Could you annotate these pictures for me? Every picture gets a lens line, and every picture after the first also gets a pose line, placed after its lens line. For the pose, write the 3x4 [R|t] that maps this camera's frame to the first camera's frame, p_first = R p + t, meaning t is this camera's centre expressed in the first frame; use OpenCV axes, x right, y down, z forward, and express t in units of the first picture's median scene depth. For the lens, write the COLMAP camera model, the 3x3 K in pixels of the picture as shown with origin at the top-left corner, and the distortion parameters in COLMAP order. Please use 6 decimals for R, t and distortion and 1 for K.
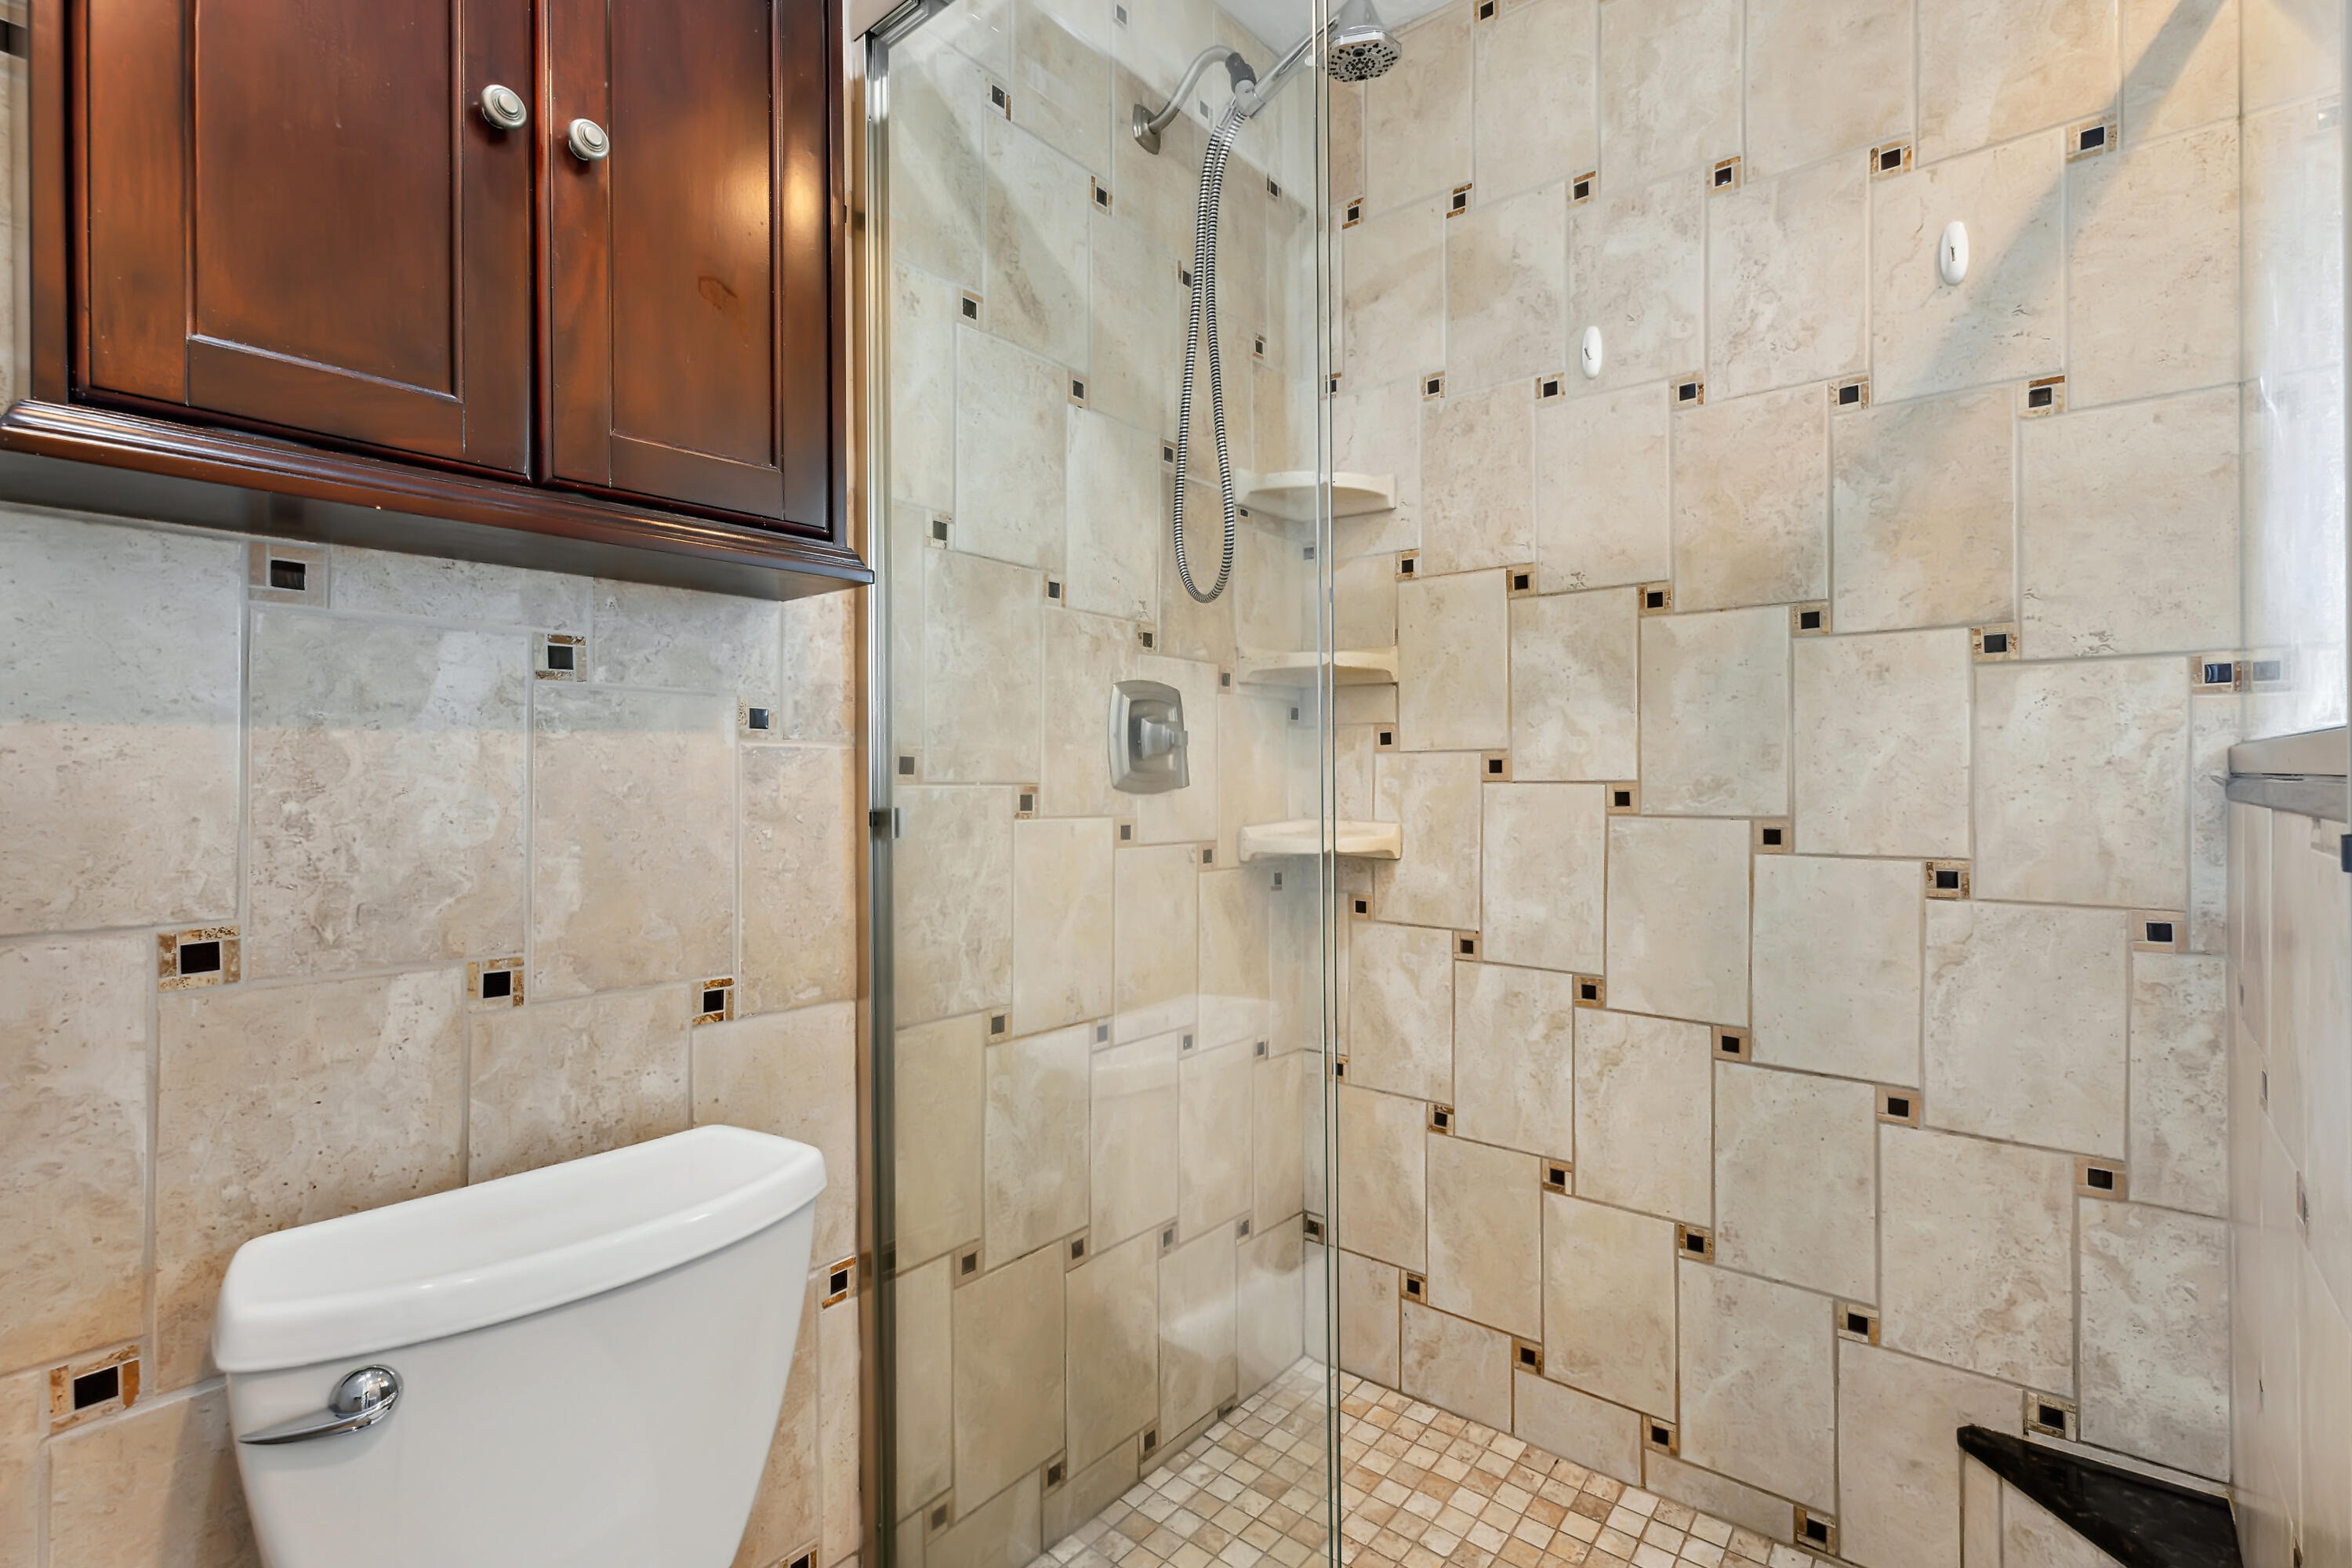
lens RADIAL K [[1071.7, 0, 1171.8], [0, 1071.7, 782.4], [0, 0, 1]] dist [0.003865, 0.000346]
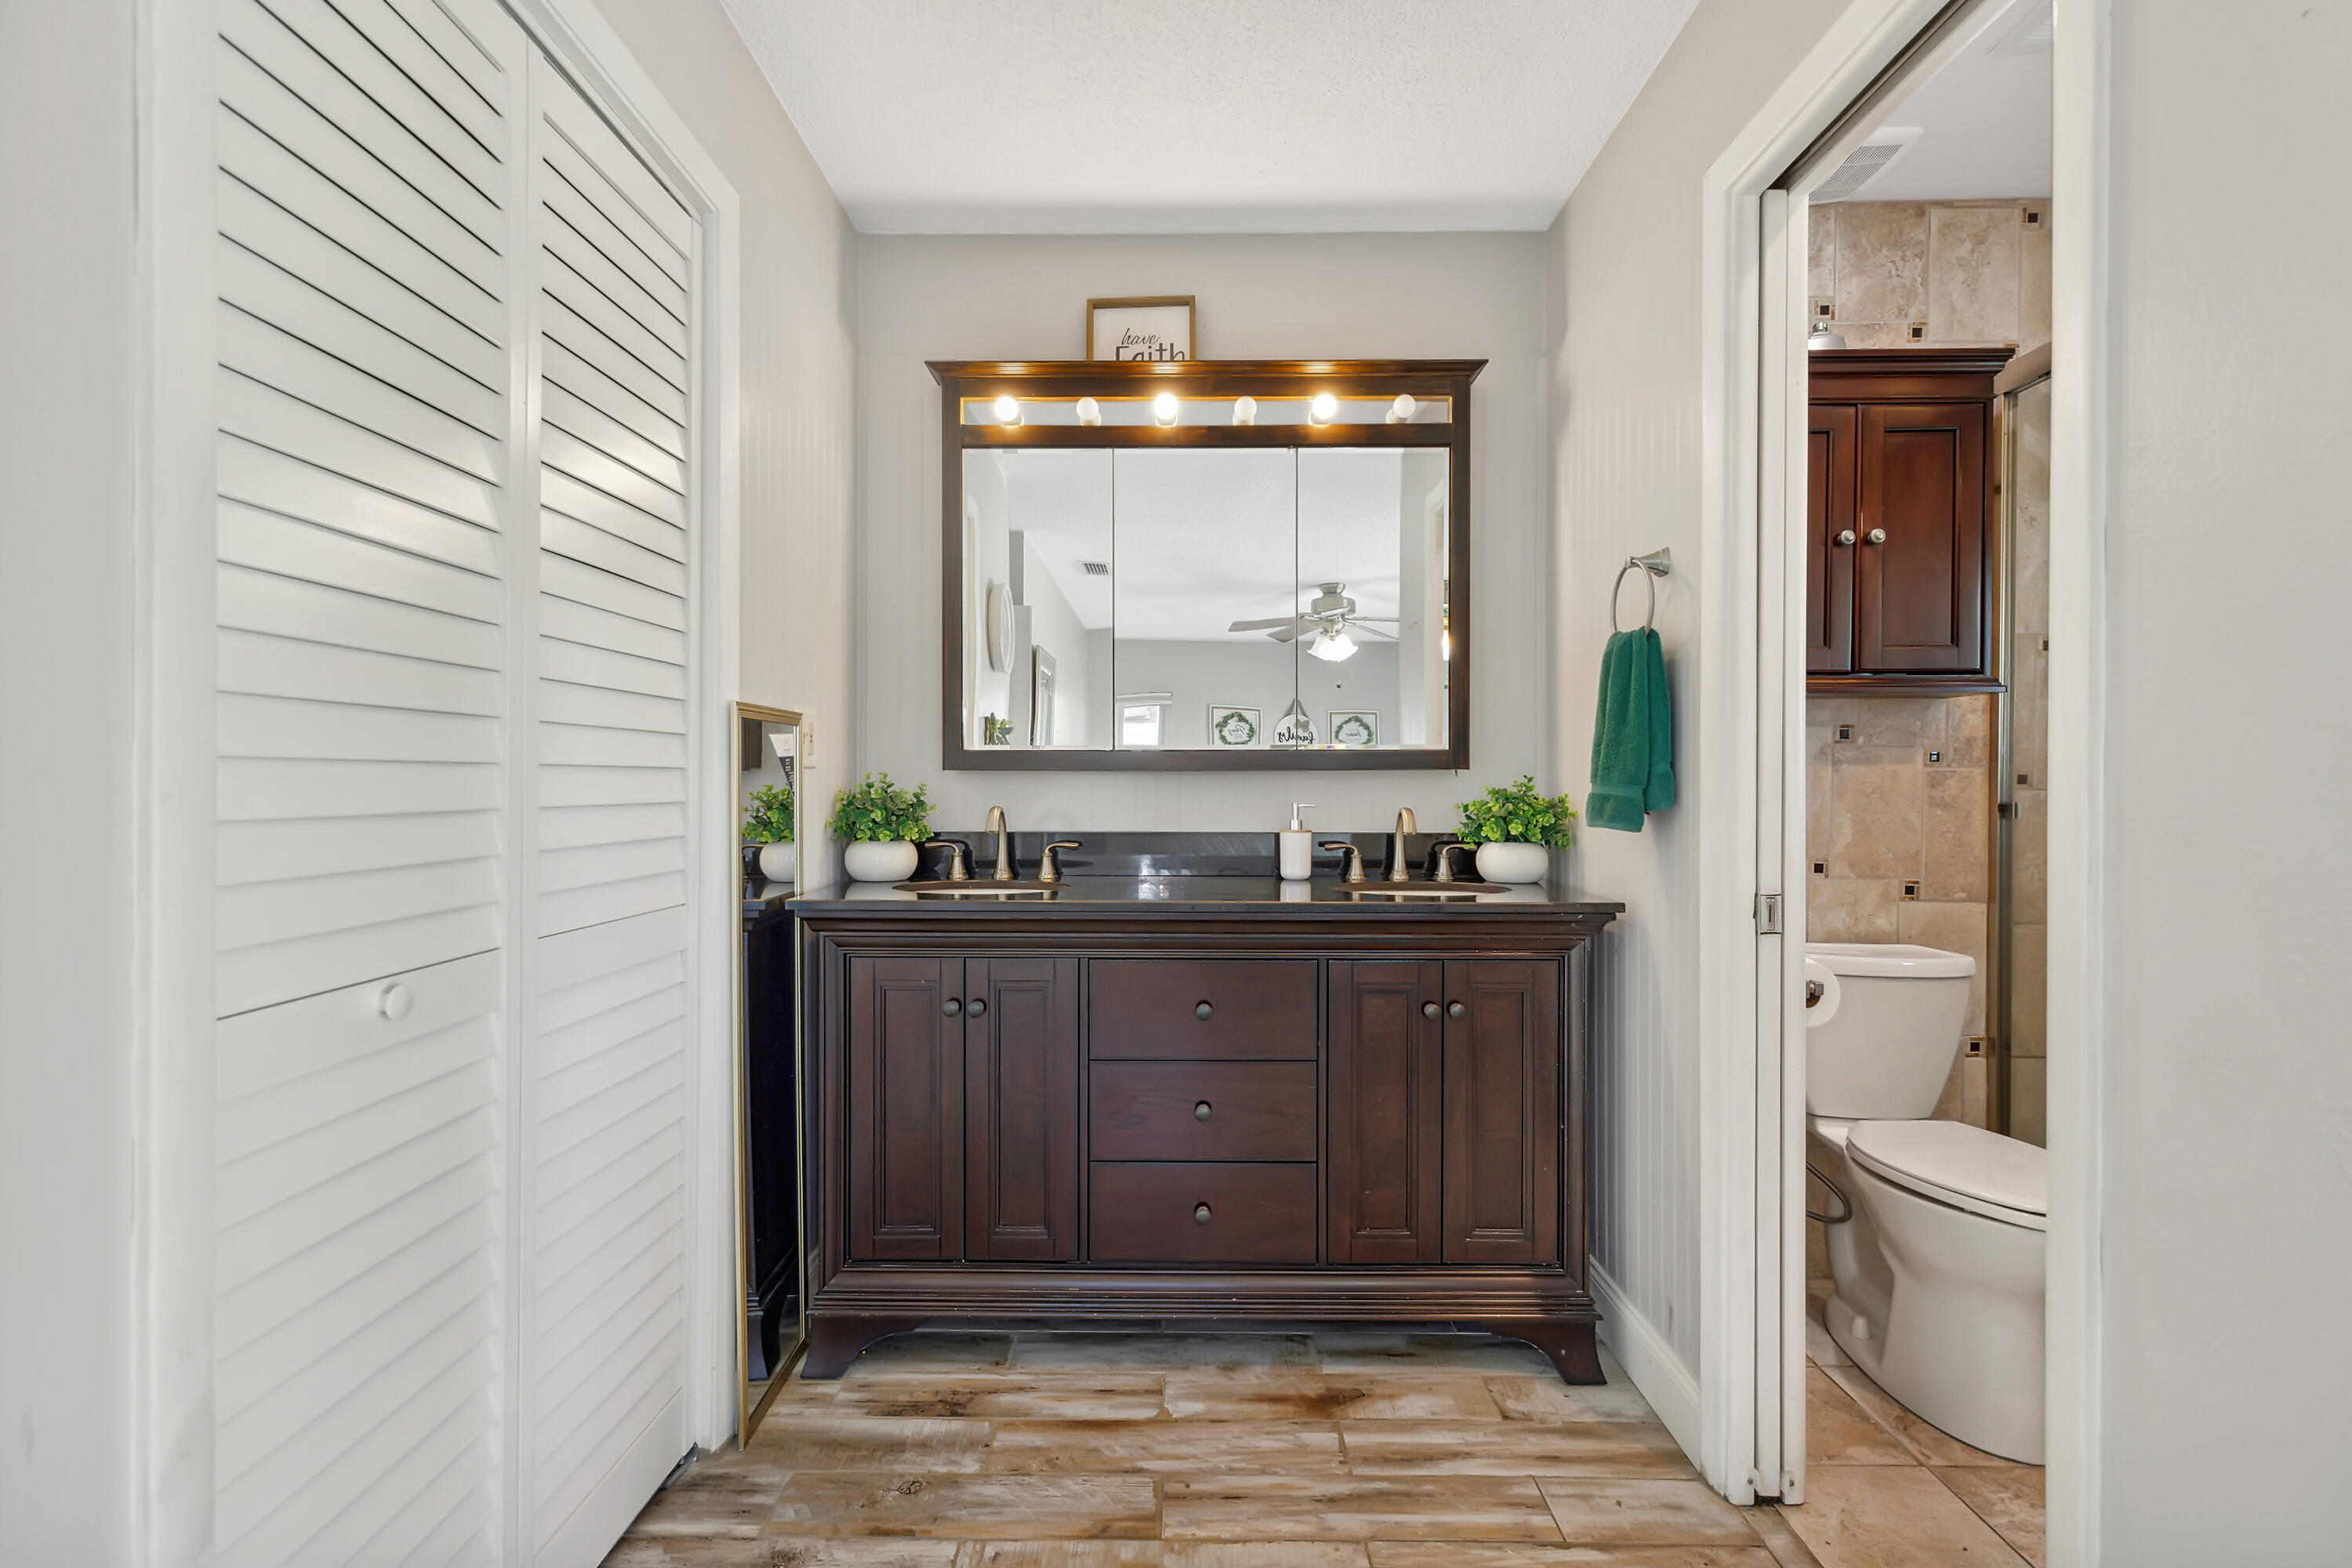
lens RADIAL K [[1071.7, 0, 1174.2], [0, 1071.7, 786.3], [0, 0, 1]] dist [0.003865, 0.000346]
pose [[0.627017, 0.013273, -0.778893, 0.304355], [-0.011408, 0.999904, 0.007855, -0.002537], [0.778922, 0.003960, 0.627108, -1.426478]]
